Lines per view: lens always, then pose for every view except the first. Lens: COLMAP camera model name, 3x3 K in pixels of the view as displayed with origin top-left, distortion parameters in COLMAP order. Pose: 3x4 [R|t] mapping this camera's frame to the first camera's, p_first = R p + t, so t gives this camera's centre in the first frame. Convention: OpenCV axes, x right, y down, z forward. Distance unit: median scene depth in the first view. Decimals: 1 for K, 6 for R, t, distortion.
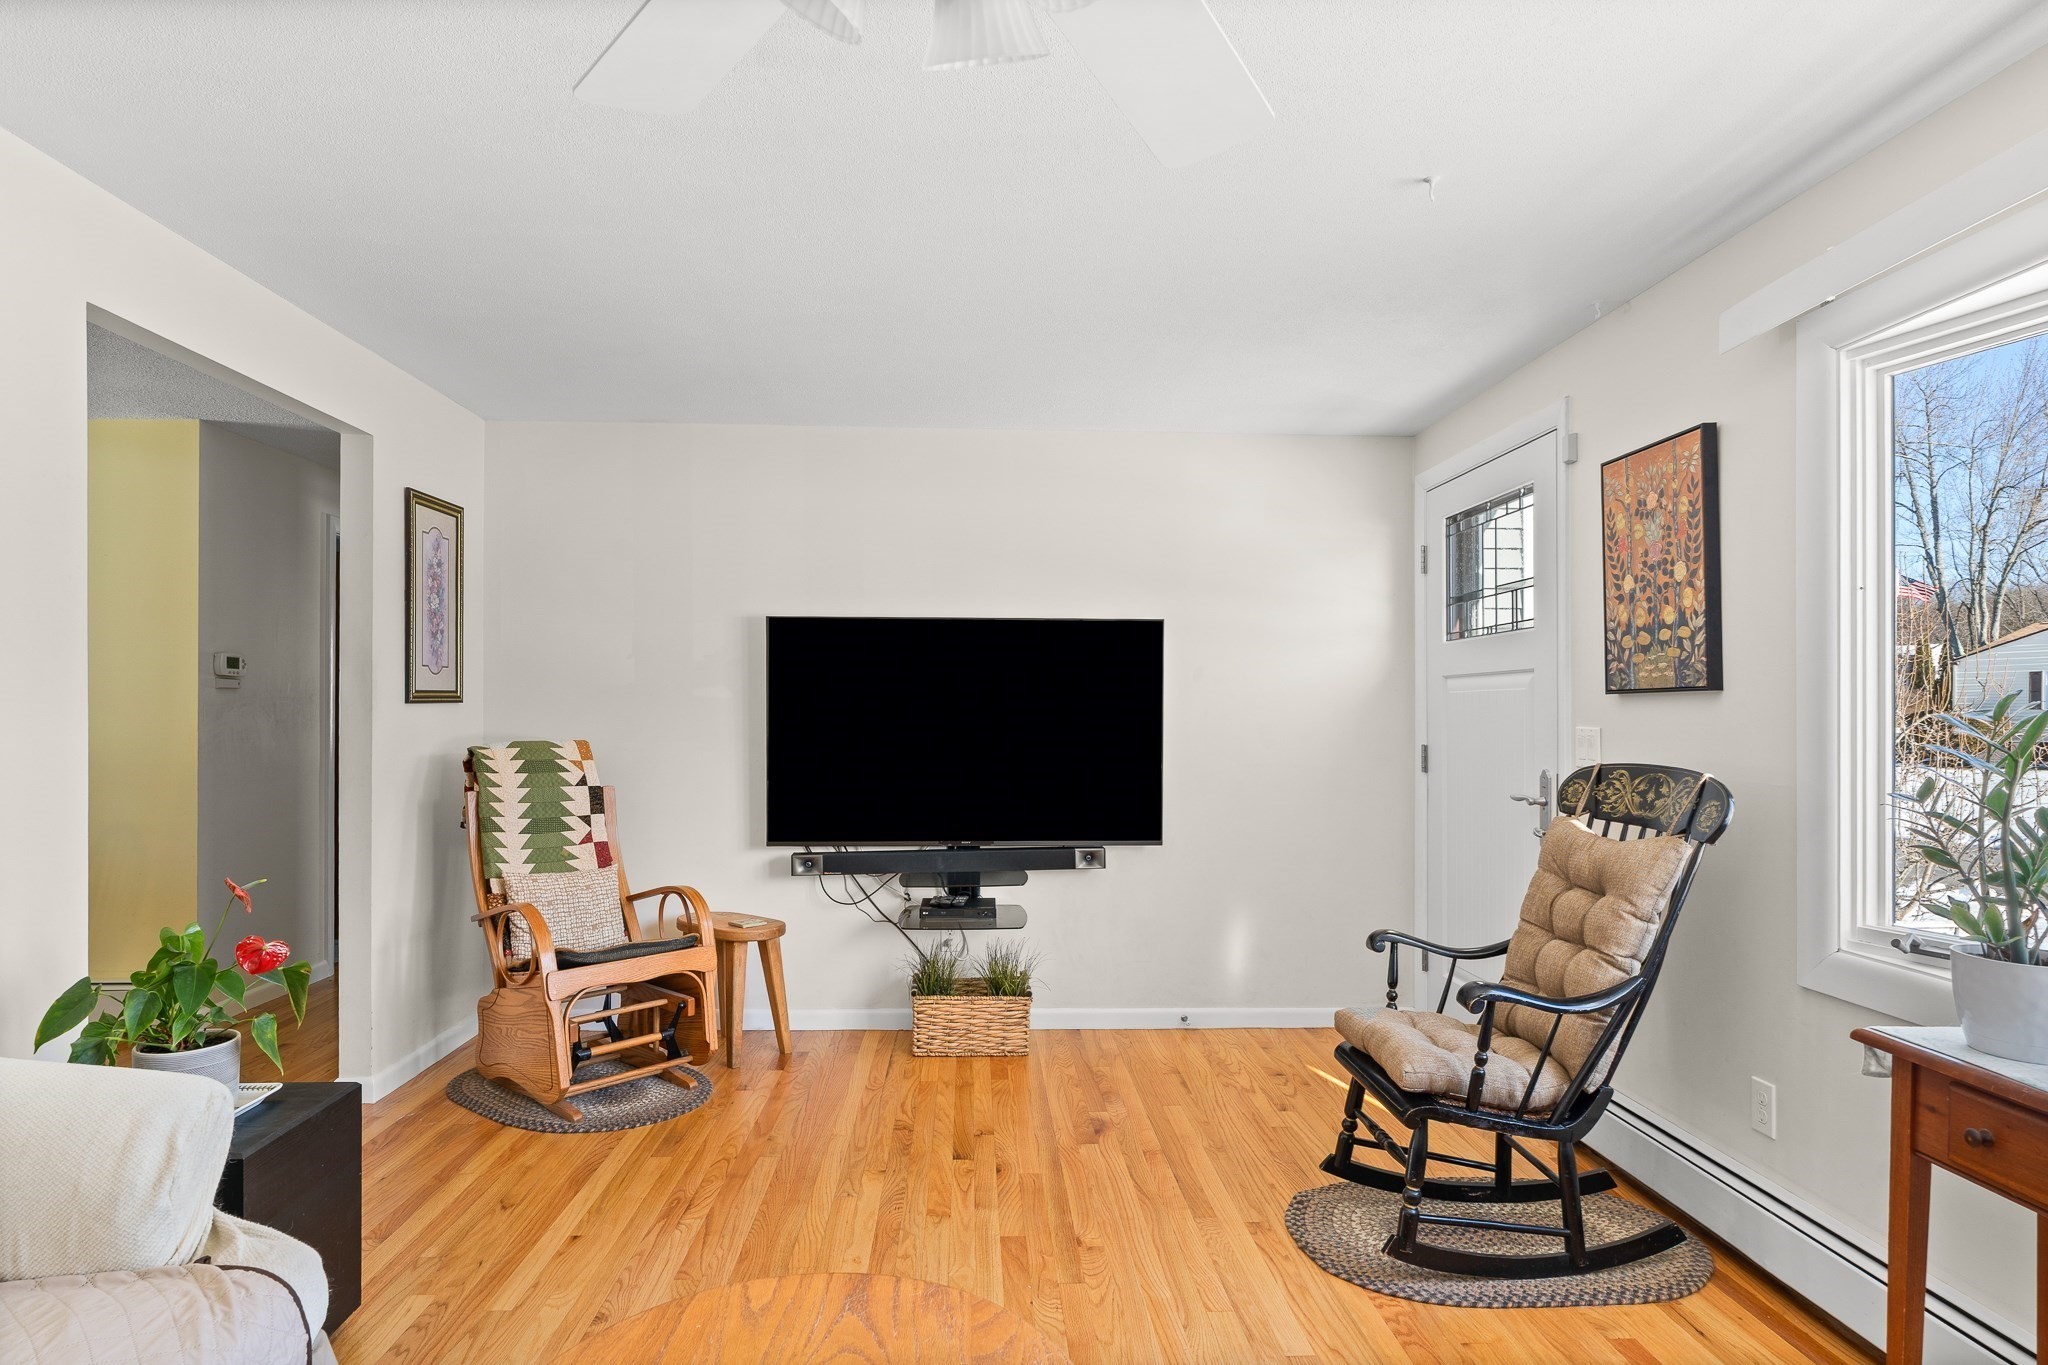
lens RADIAL K [[1098.2, 0, 1018.3], [0, 1098.2, 715.1], [0, 0, 1]] dist [-0.004108, -0.000383]
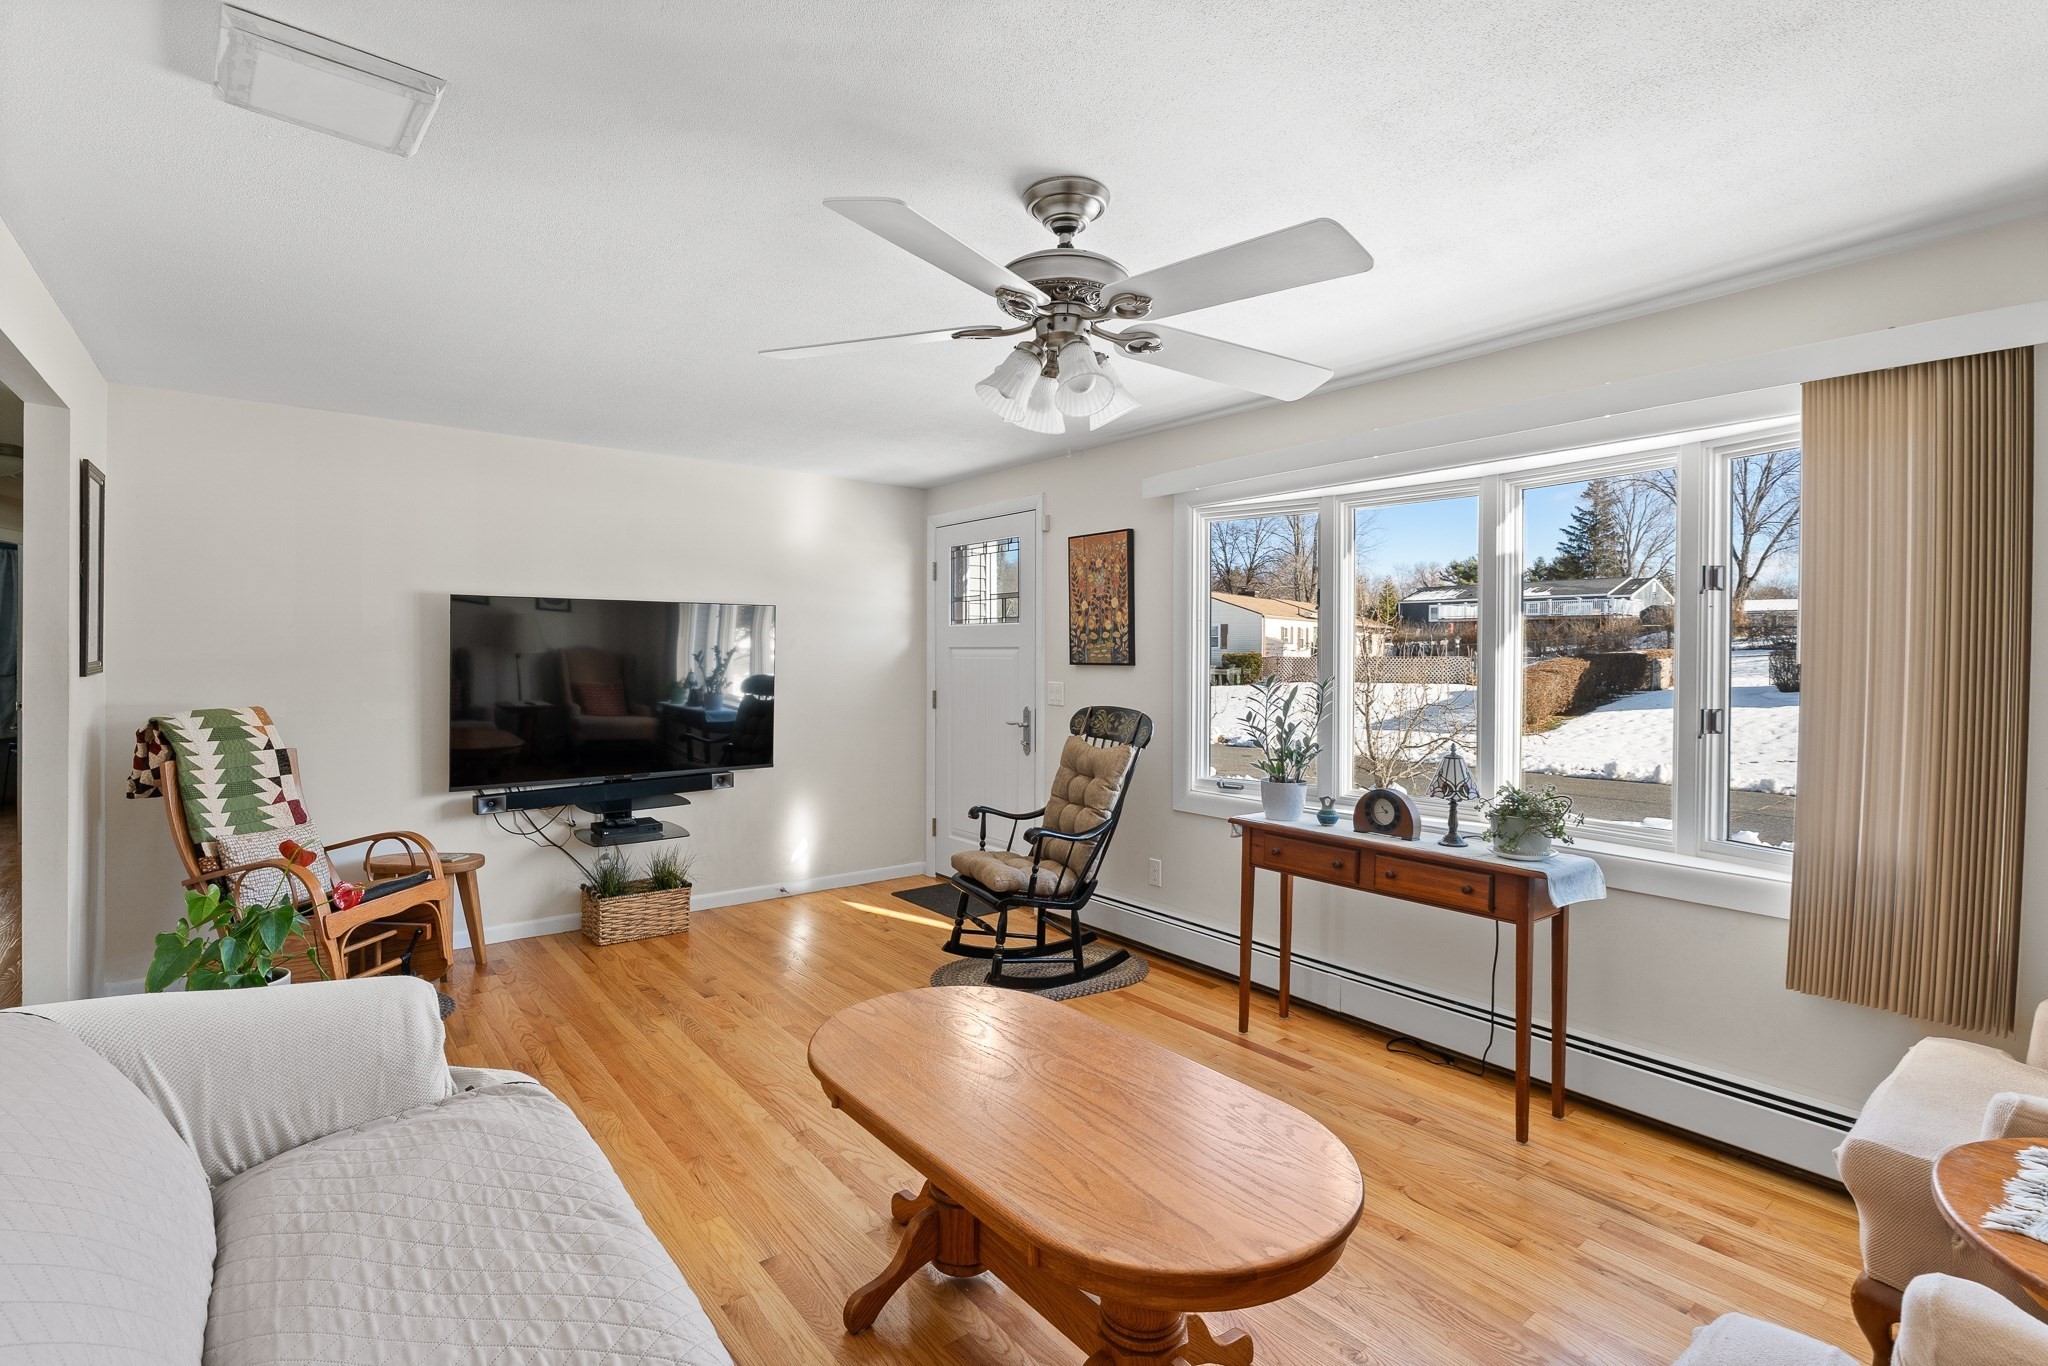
lens RADIAL K [[943.8, 0, 1024.0], [0, 943.8, 683.0], [0, 0, 1]] dist [0.000915, 0.000148]
pose [[0.820843, -0.018385, 0.570858, -0.327140], [-0.003835, 0.999282, 0.037697, -0.038911], [-0.571141, -0.033133, 0.820183, -0.176428]]
